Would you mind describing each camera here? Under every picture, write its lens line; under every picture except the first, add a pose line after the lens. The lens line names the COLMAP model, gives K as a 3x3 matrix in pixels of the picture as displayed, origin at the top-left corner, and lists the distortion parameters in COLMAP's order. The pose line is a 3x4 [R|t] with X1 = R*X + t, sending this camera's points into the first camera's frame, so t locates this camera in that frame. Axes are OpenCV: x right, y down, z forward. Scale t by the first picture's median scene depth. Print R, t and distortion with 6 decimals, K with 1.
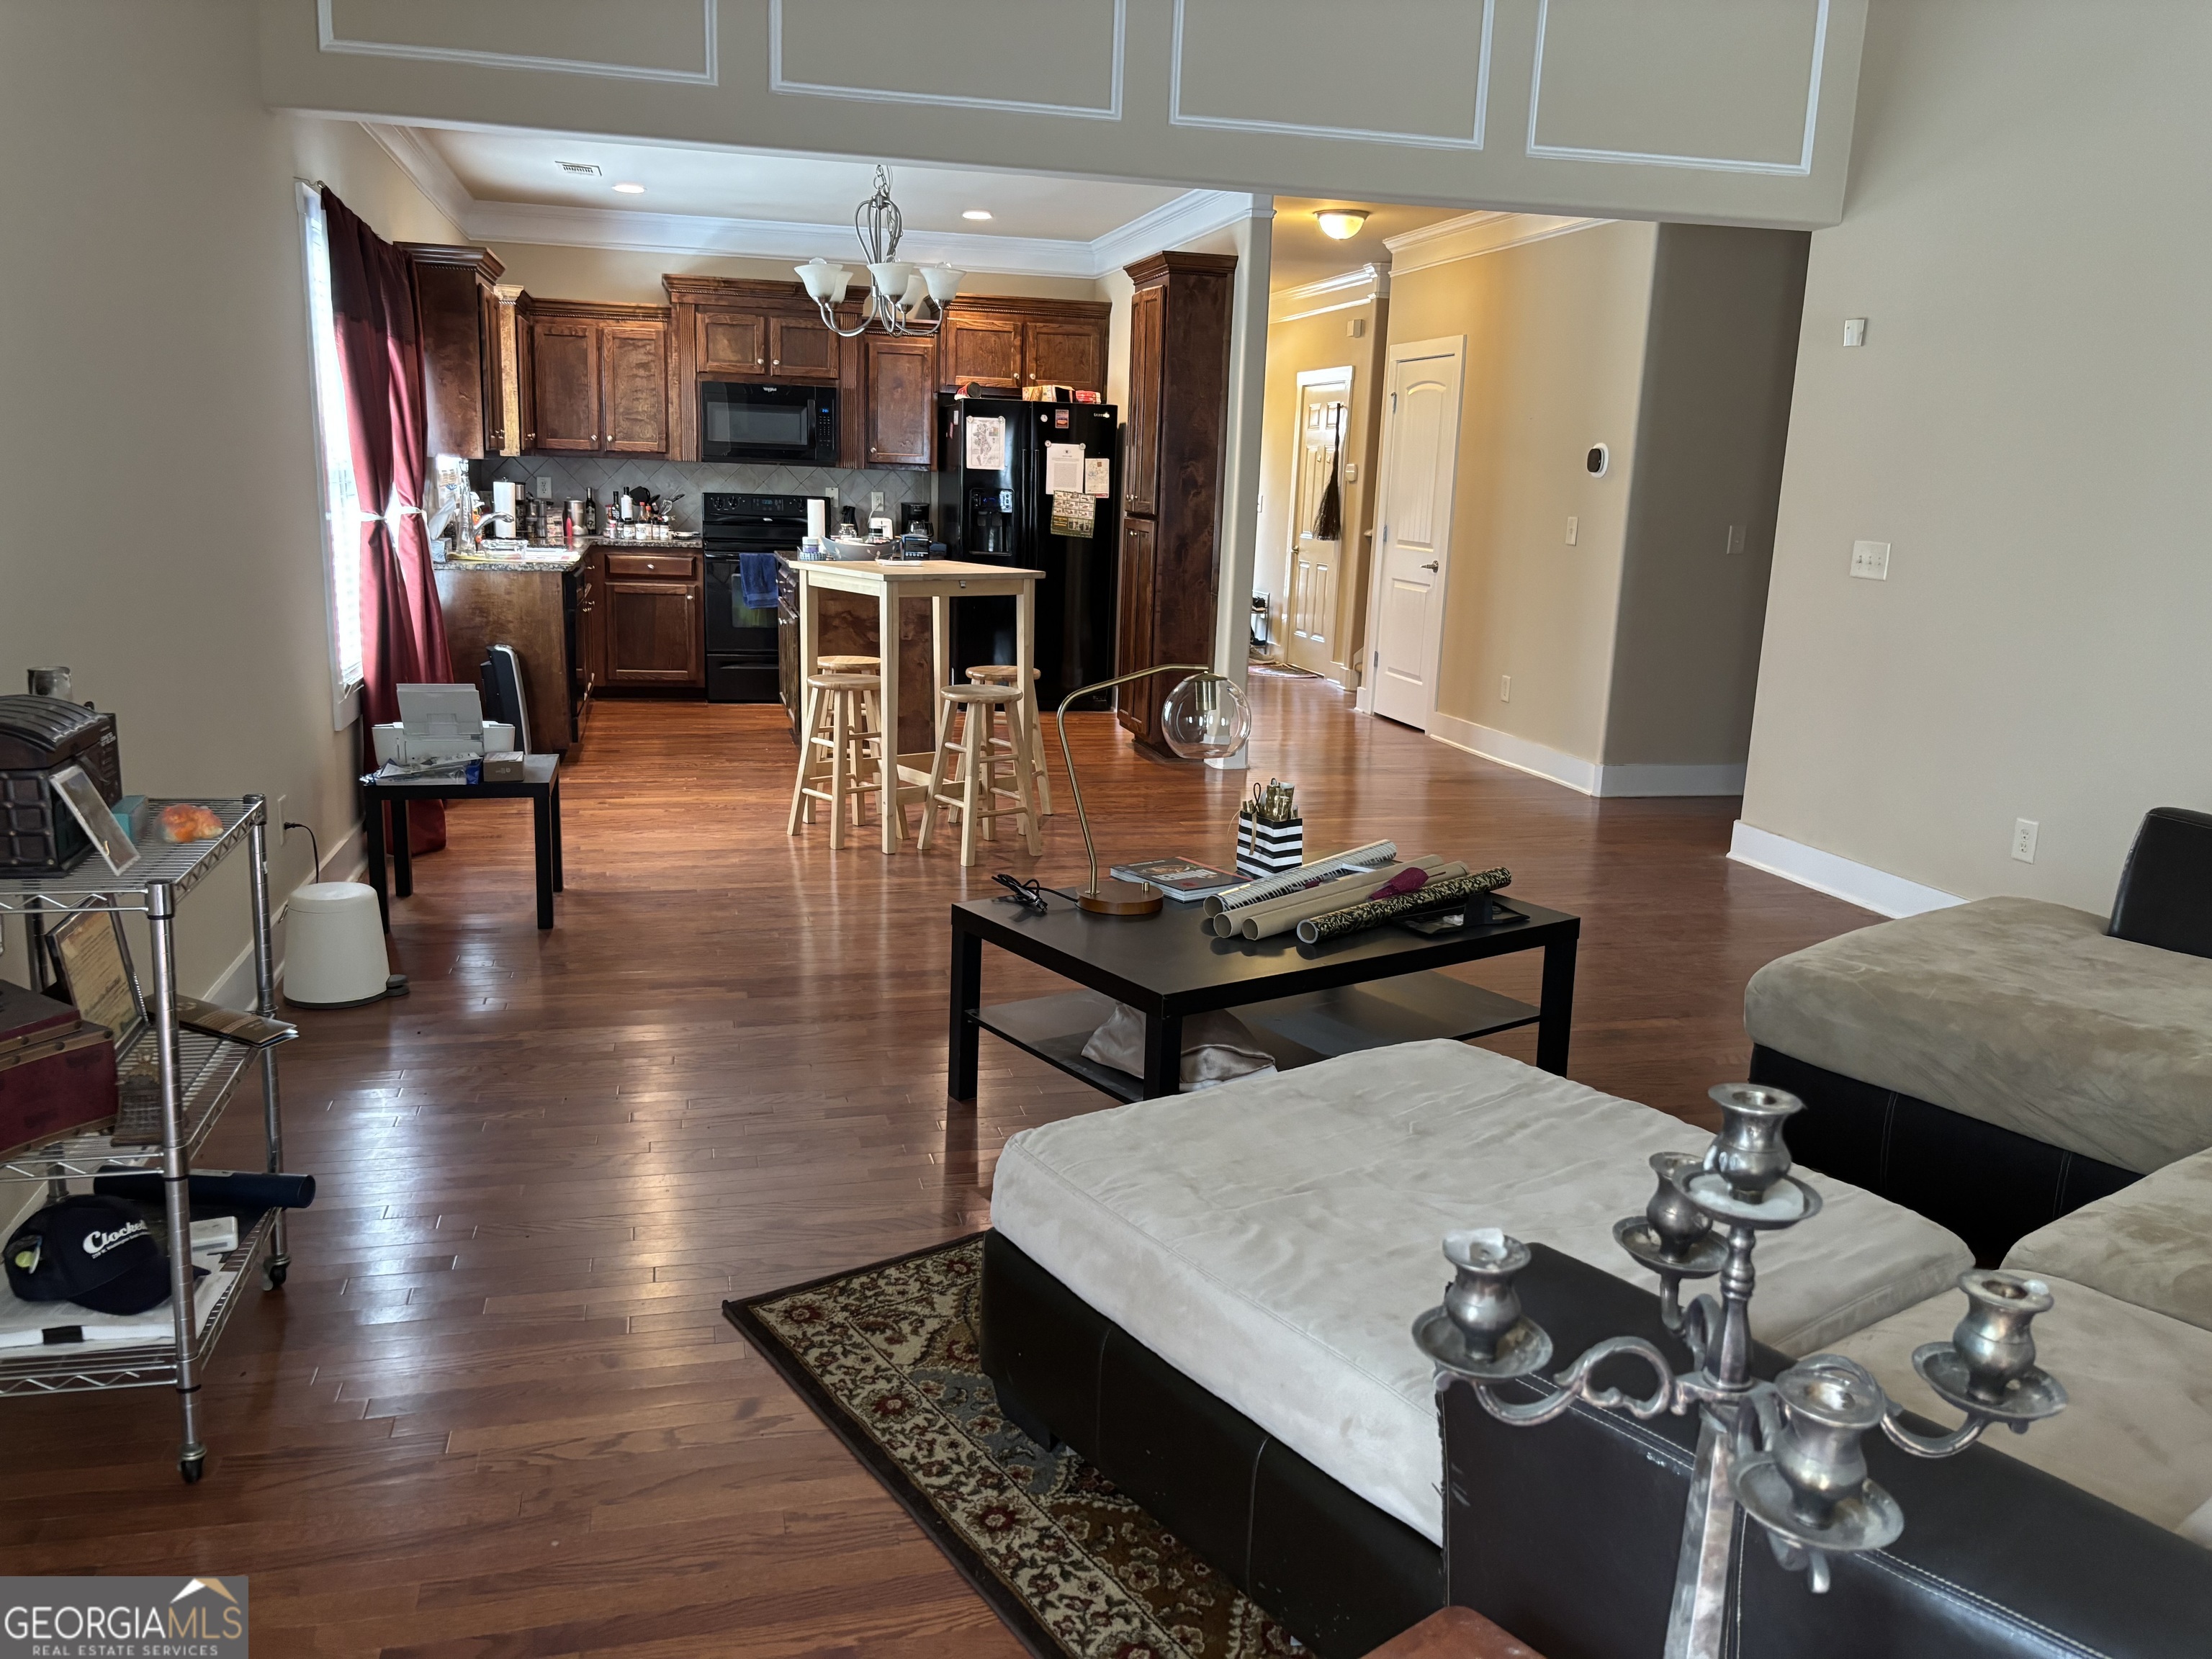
lens RADIAL K [[1662.6, 0, 1092.3], [0, 1662.6, 832.0], [0, 0, 1]] dist [0.008510, -0.004643]
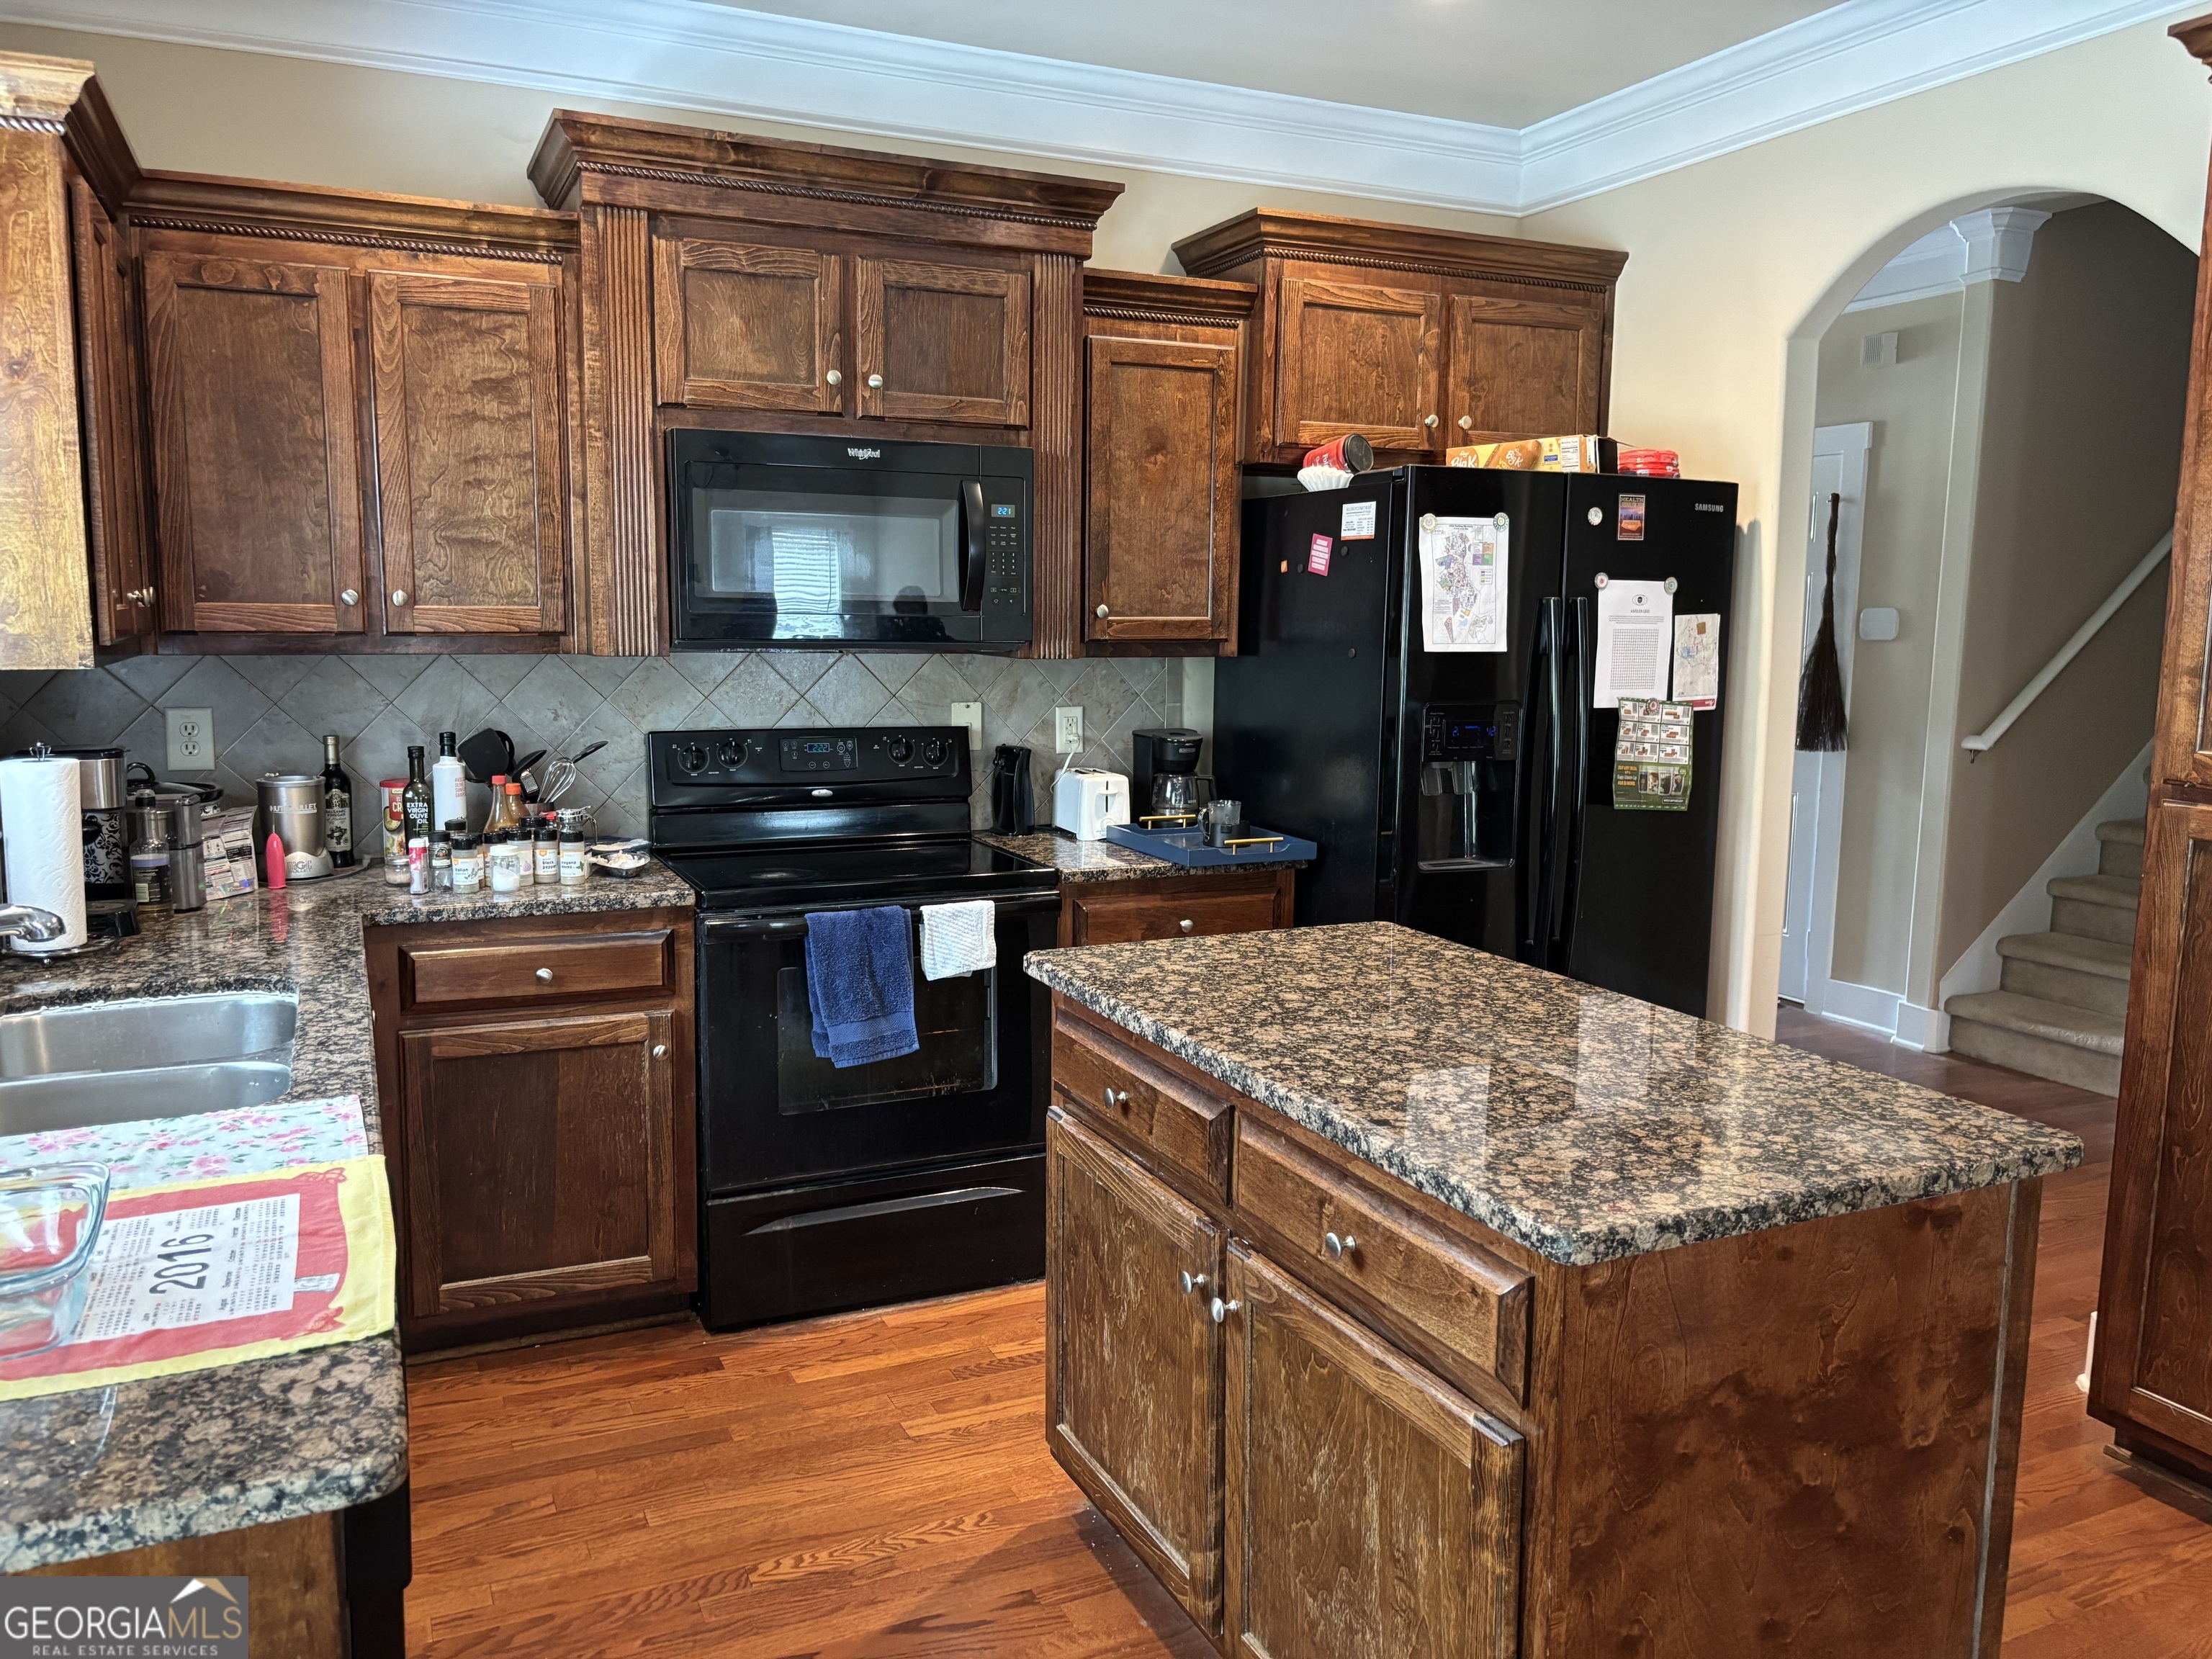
lens RADIAL K [[1662.6, 0, 1121.0], [0, 1662.6, 828.0], [0, 0, 1]] dist [0.008510, -0.004643]
pose [[0.982091, -0.051629, 0.181194, -0.208653], [0.065995, 0.995060, -0.074169, -0.154763], [-0.176470, 0.084798, 0.980647, 0.644298]]
